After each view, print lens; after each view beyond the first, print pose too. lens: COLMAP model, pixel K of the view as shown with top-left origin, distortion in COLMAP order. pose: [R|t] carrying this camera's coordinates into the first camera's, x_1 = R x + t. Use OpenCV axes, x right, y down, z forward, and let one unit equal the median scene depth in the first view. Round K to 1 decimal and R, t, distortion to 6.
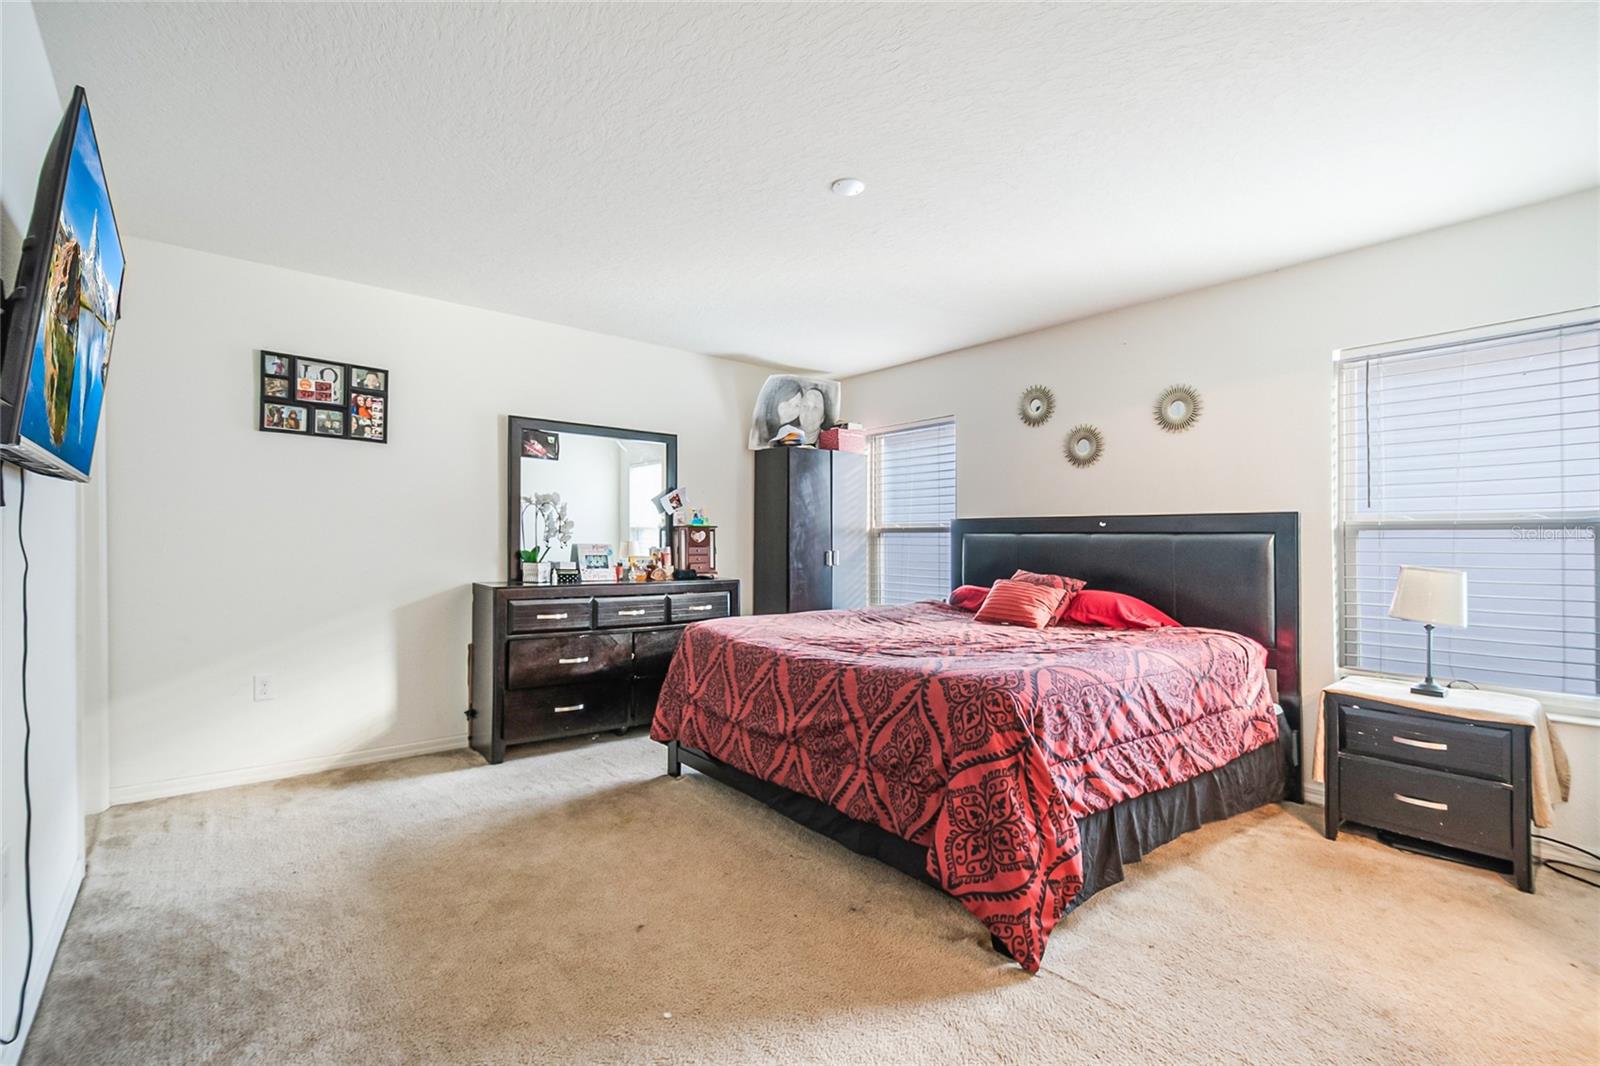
lens RADIAL K [[708.7, 0, 805.9], [0, 708.7, 550.1], [0, 0, 1]] dist [0.024742, -0.026068]
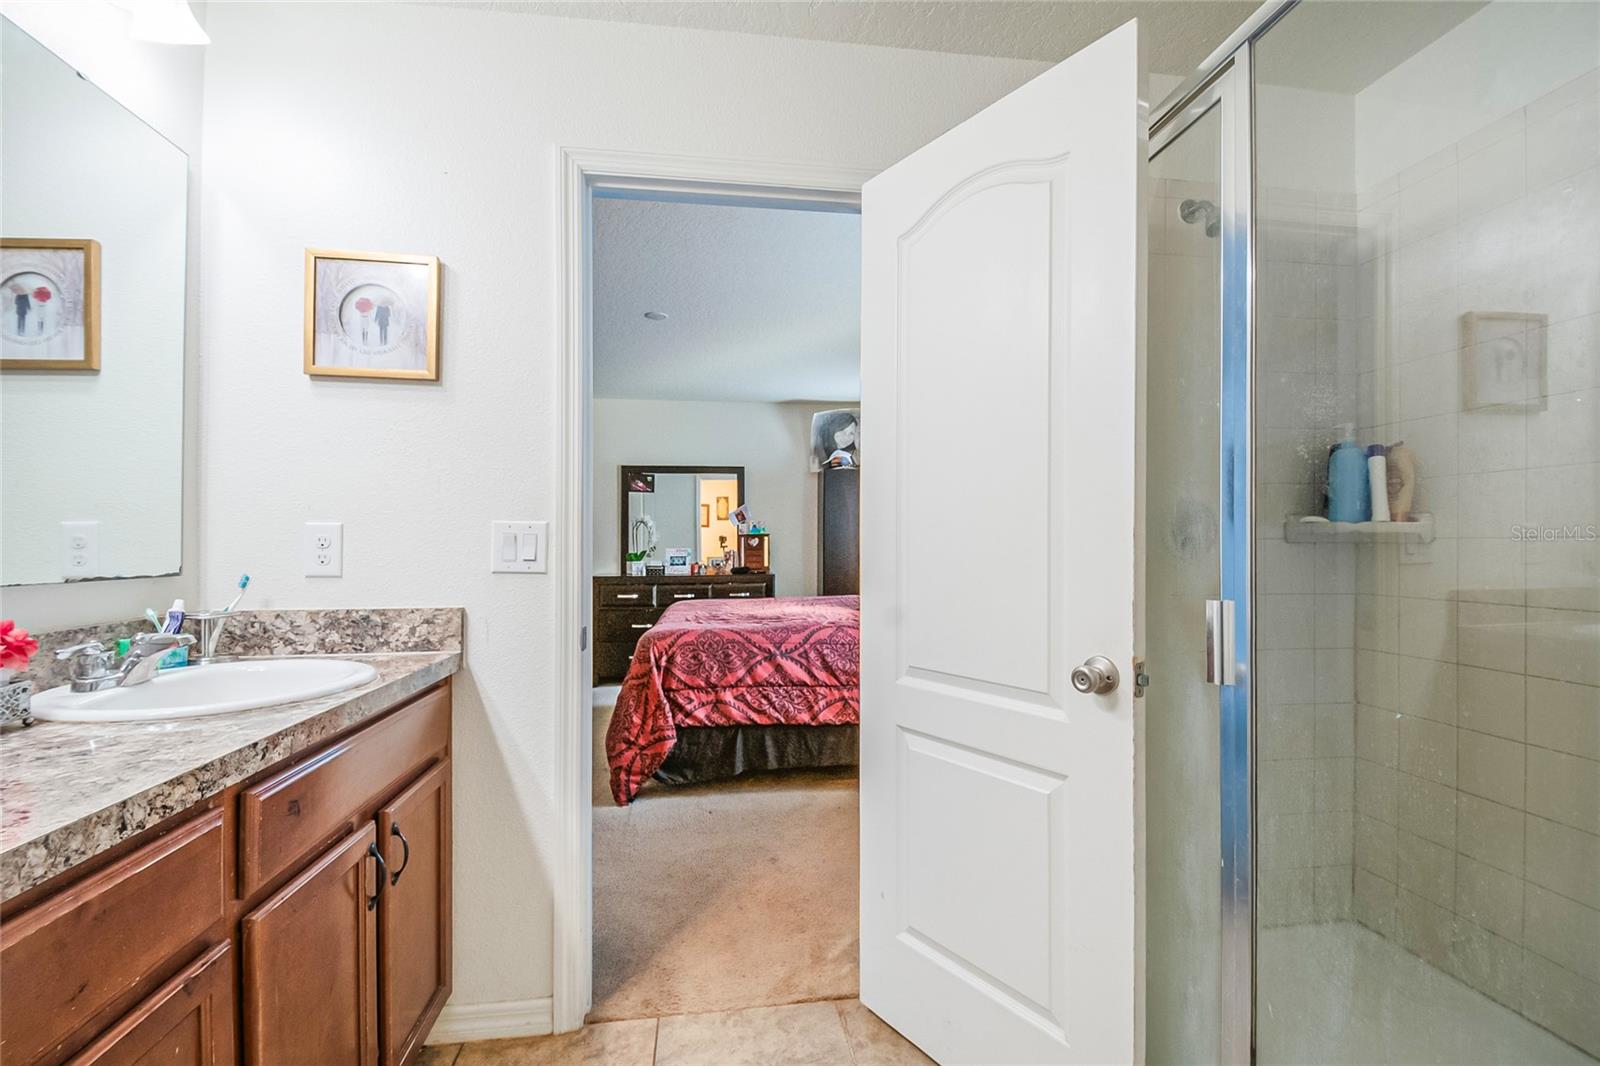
lens RADIAL K [[708.7, 0, 805.9], [0, 708.7, 550.1], [0, 0, 1]] dist [0.024742, -0.026068]
pose [[0.845513, -0.008901, -0.533881, 0.732400], [0.005100, 0.999950, -0.008595, 0.008353], [0.533930, 0.004544, 0.845516, -0.082149]]
